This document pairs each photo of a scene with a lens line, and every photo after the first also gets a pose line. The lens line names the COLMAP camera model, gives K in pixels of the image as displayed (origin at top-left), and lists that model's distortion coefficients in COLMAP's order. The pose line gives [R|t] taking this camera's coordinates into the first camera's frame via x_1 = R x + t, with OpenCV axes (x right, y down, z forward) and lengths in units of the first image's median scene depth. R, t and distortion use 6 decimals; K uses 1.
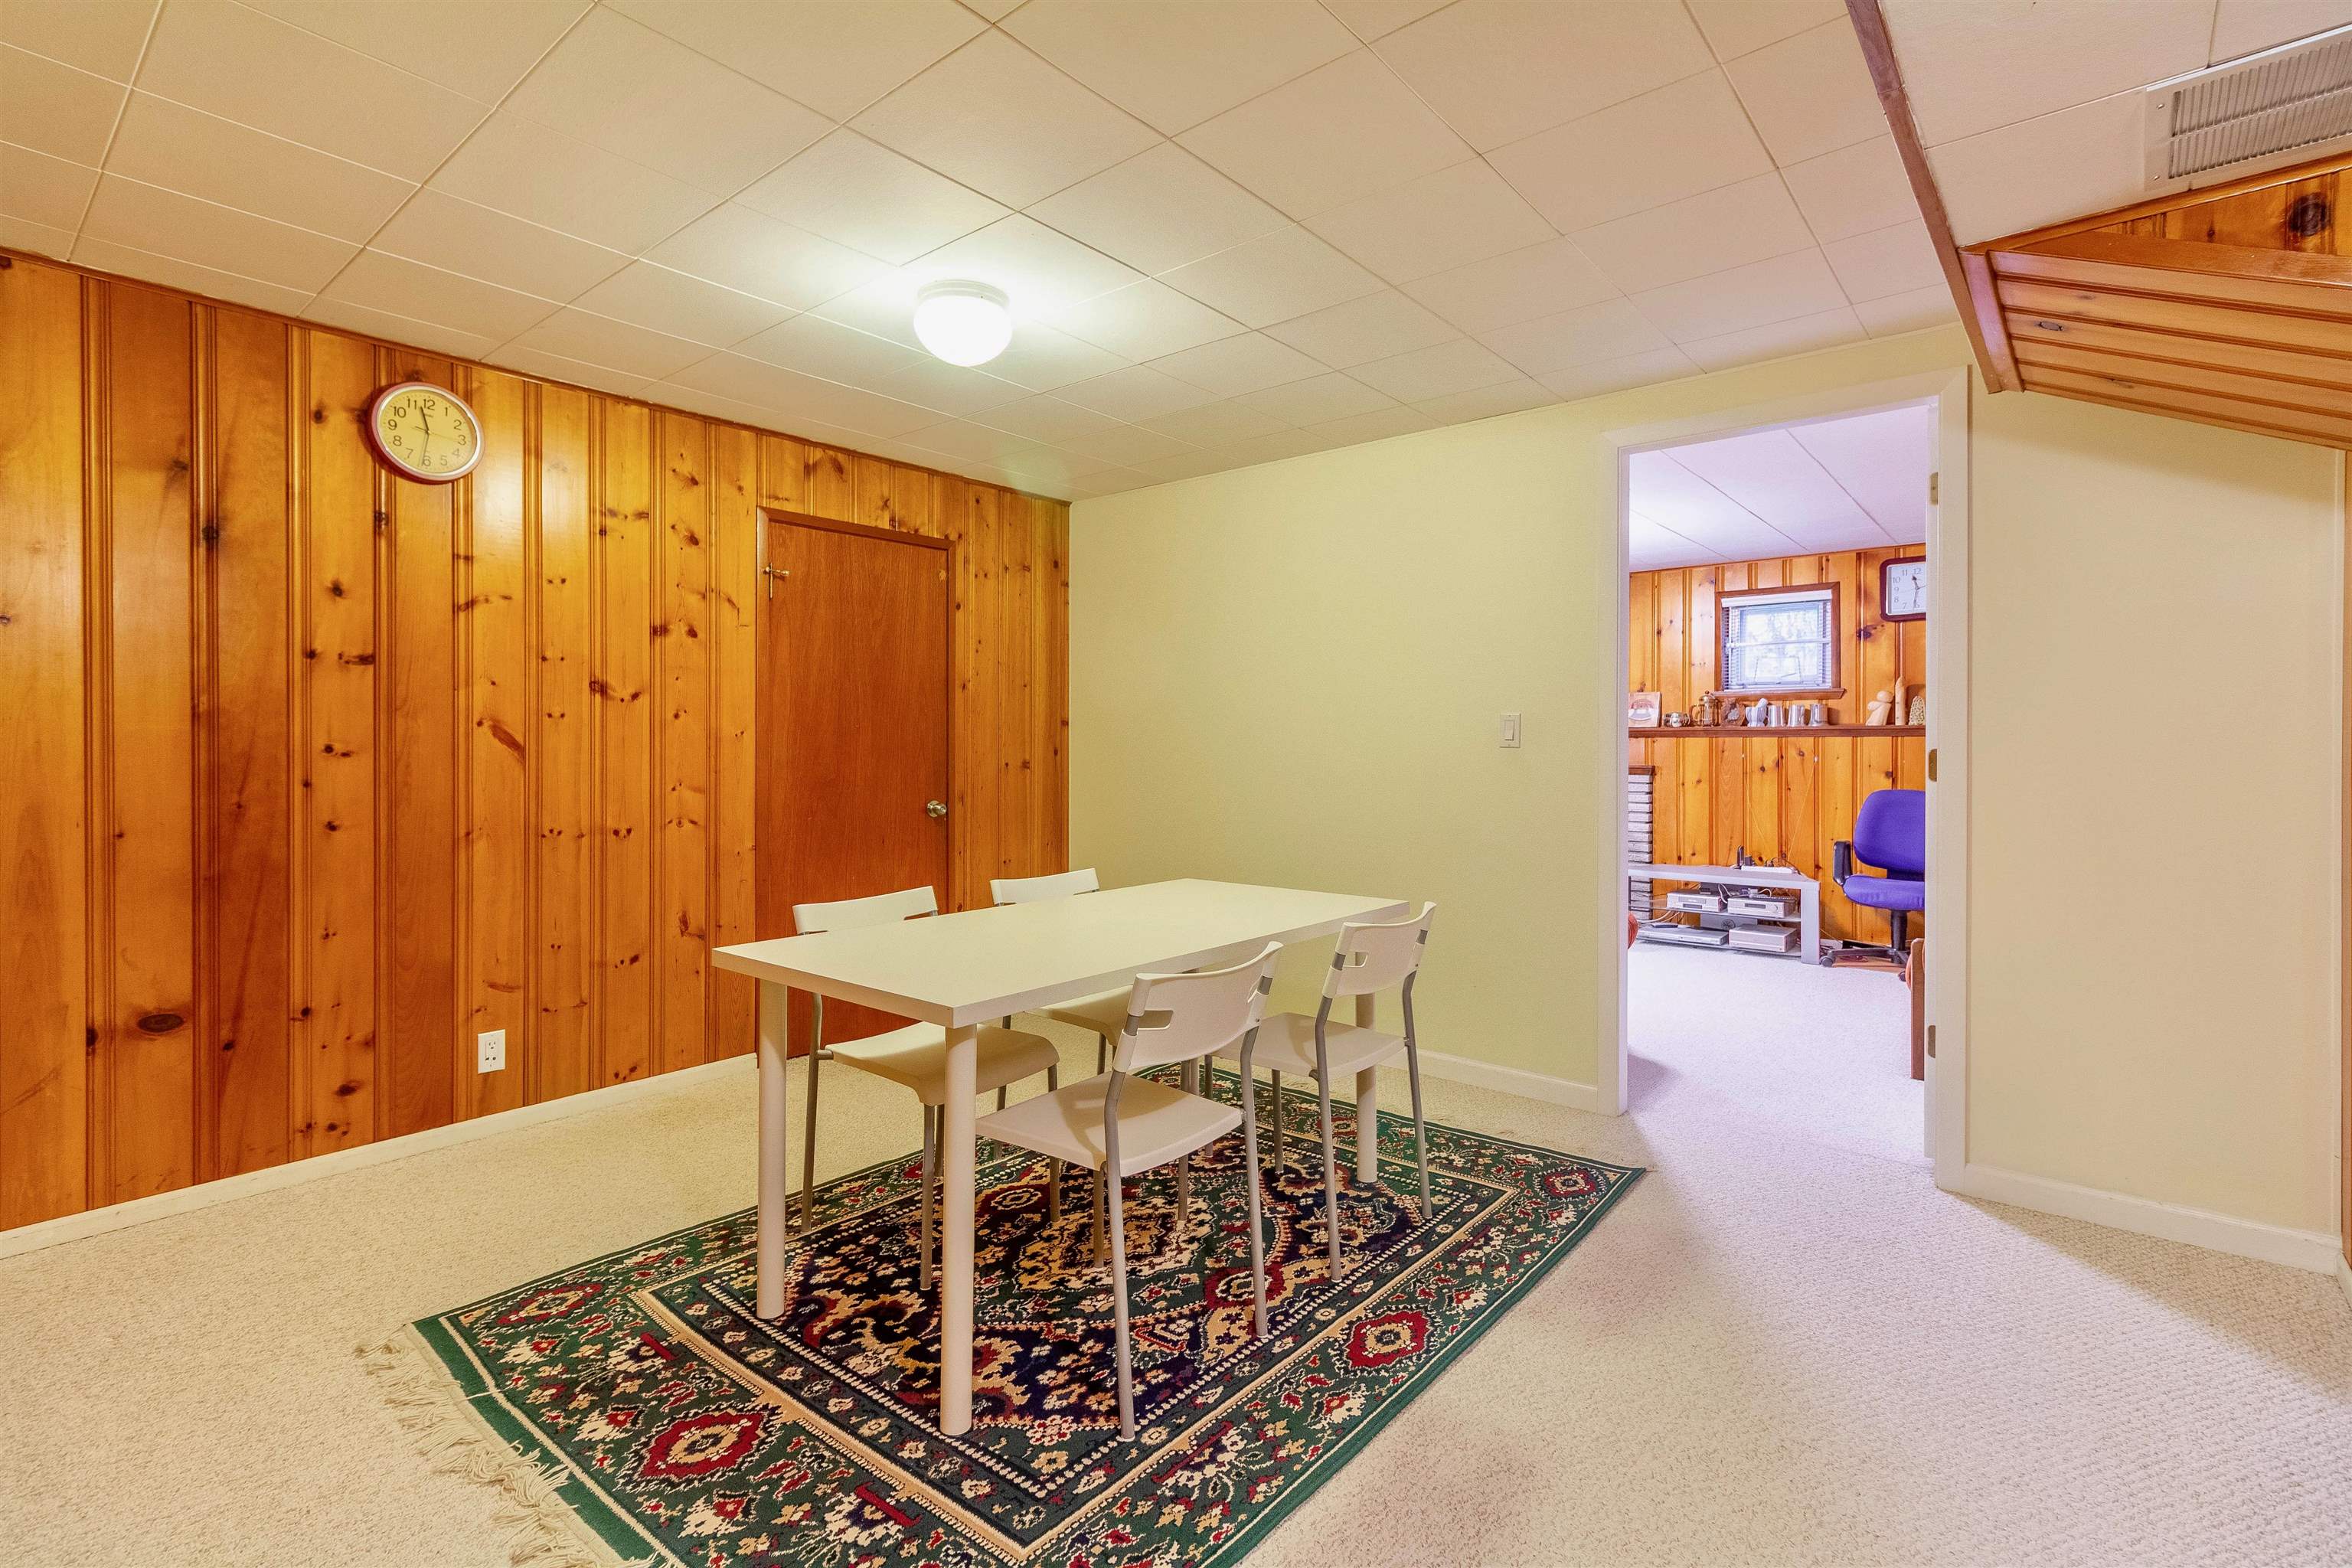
lens RADIAL K [[1115.1, 0, 1162.0], [0, 1115.1, 766.5], [0, 0, 1]] dist [0.000638, 0.001309]
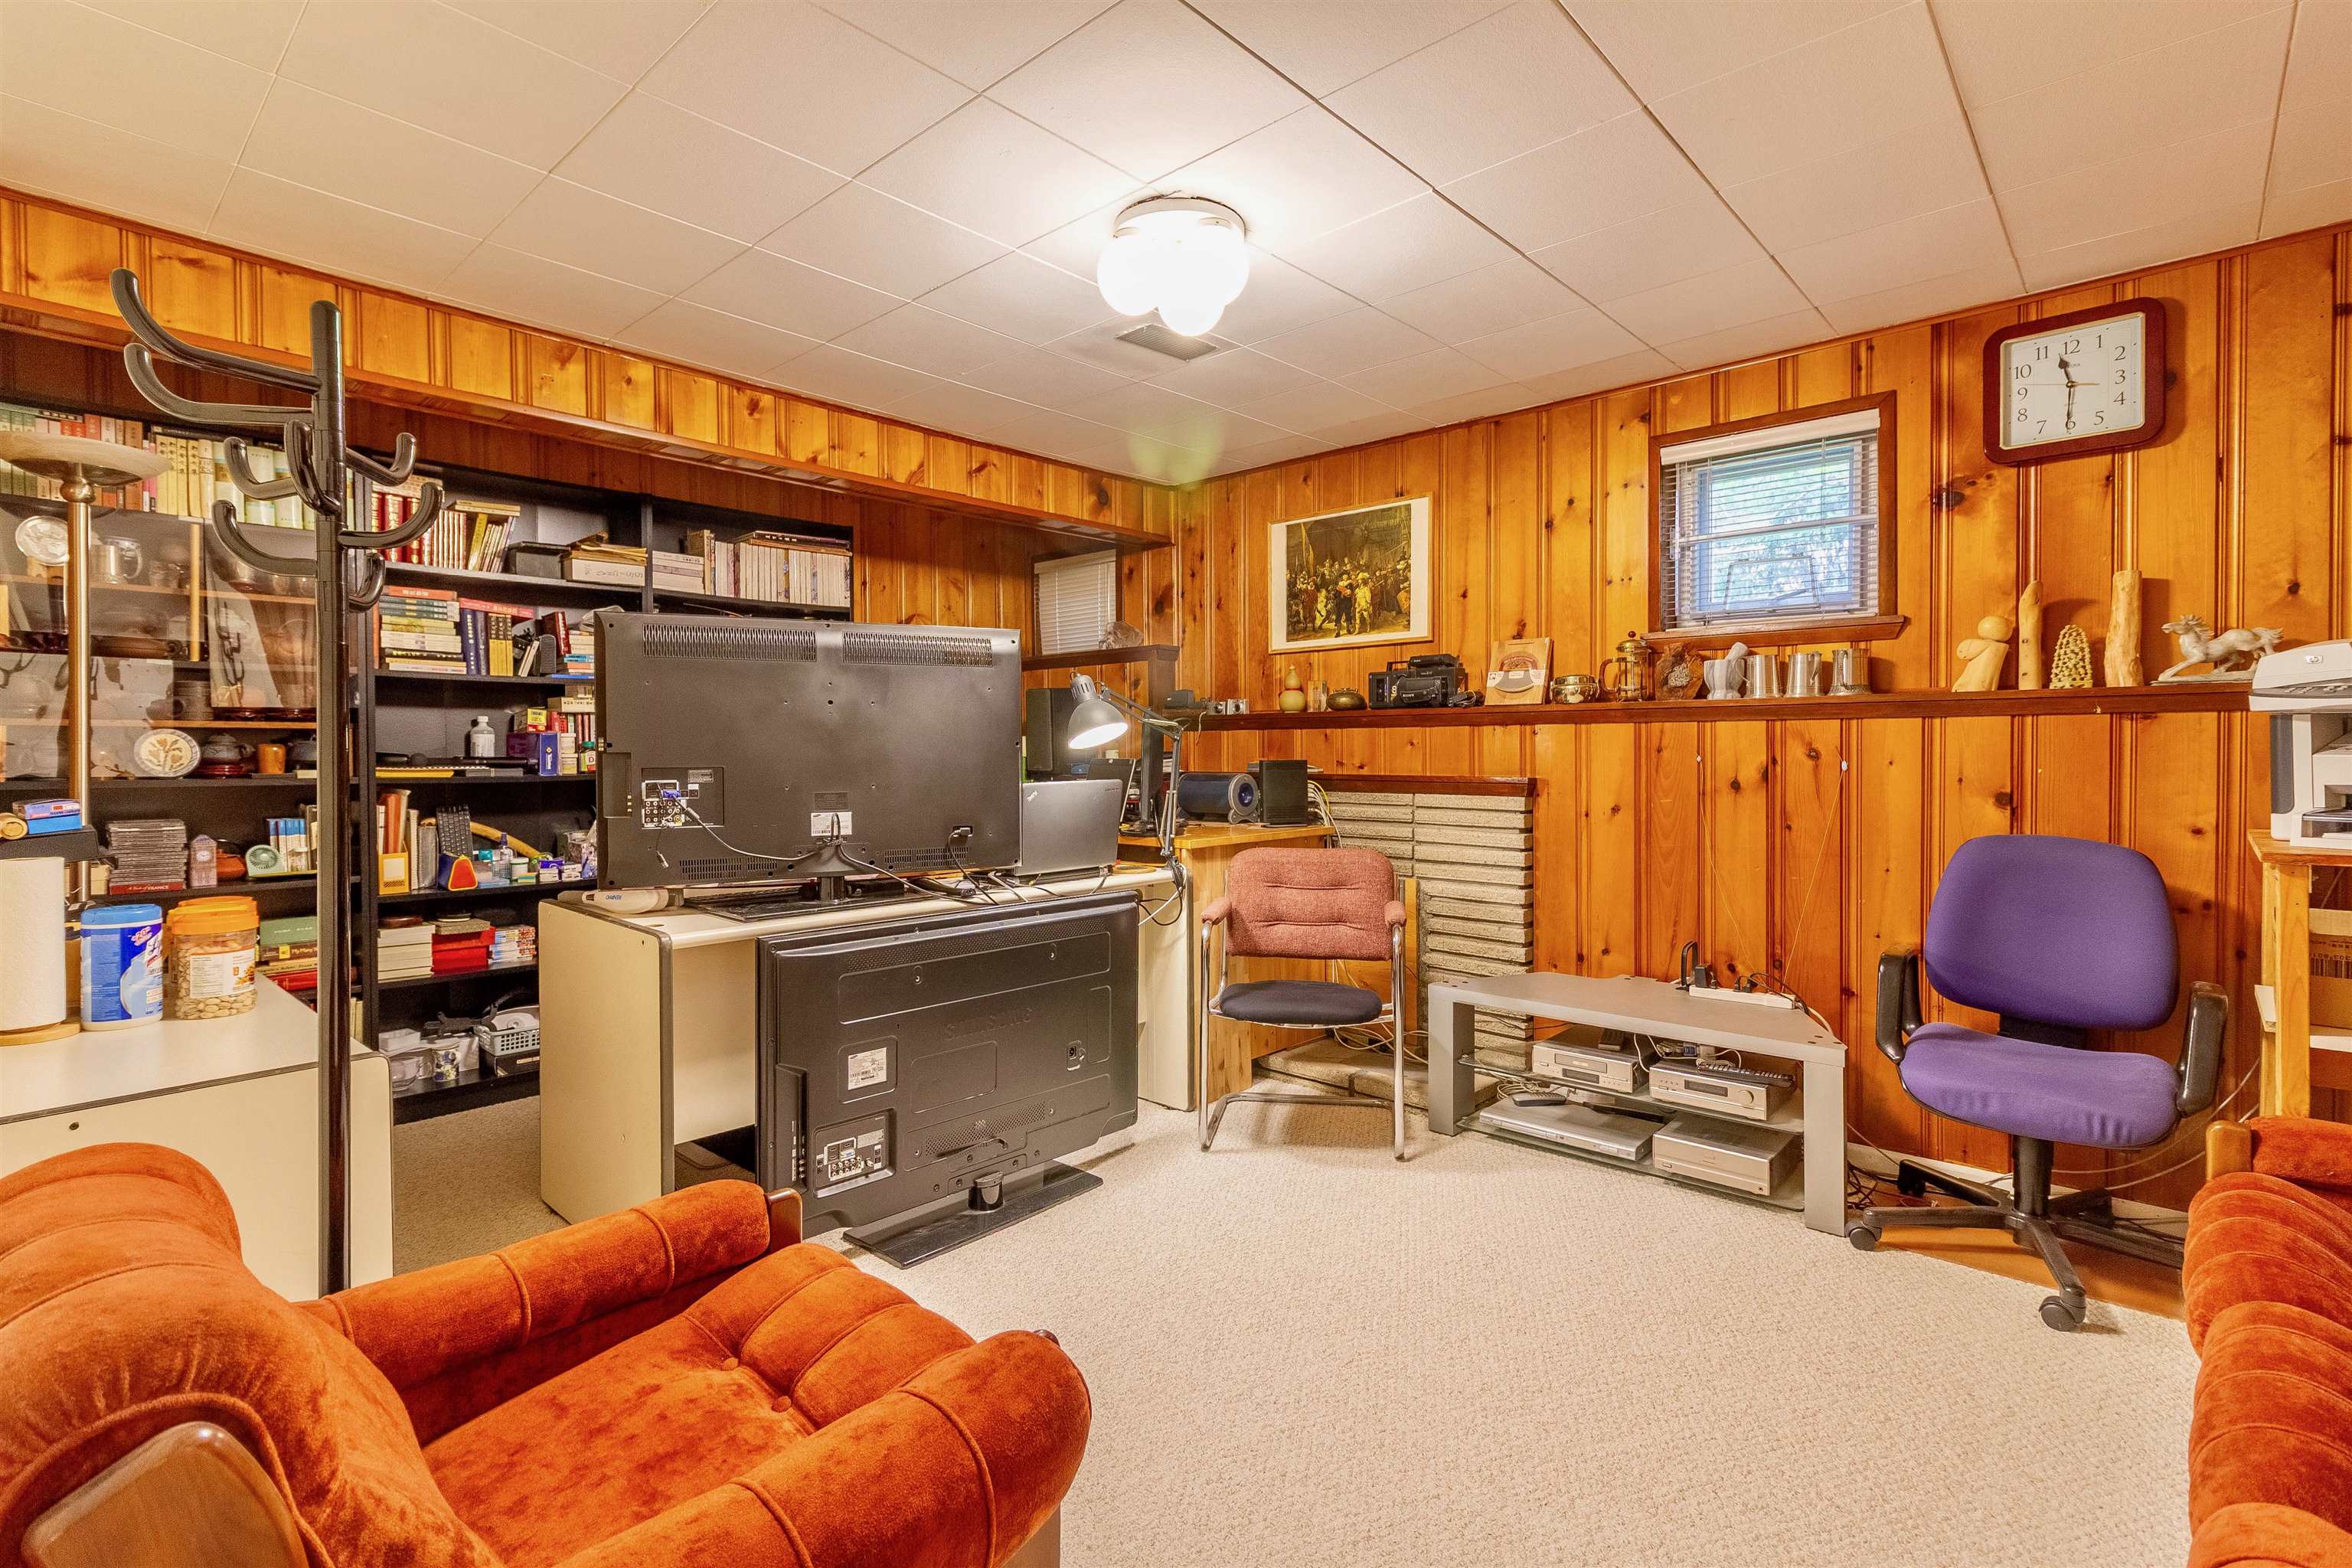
lens RADIAL K [[1115.1, 0, 1188.2], [0, 1115.1, 778.9], [0, 0, 1]] dist [0.000638, 0.001309]
pose [[0.999681, -0.005086, -0.024741, 0.313142], [0.005396, 0.999908, 0.012480, -0.008224], [0.024675, -0.012609, 0.999616, 0.509111]]
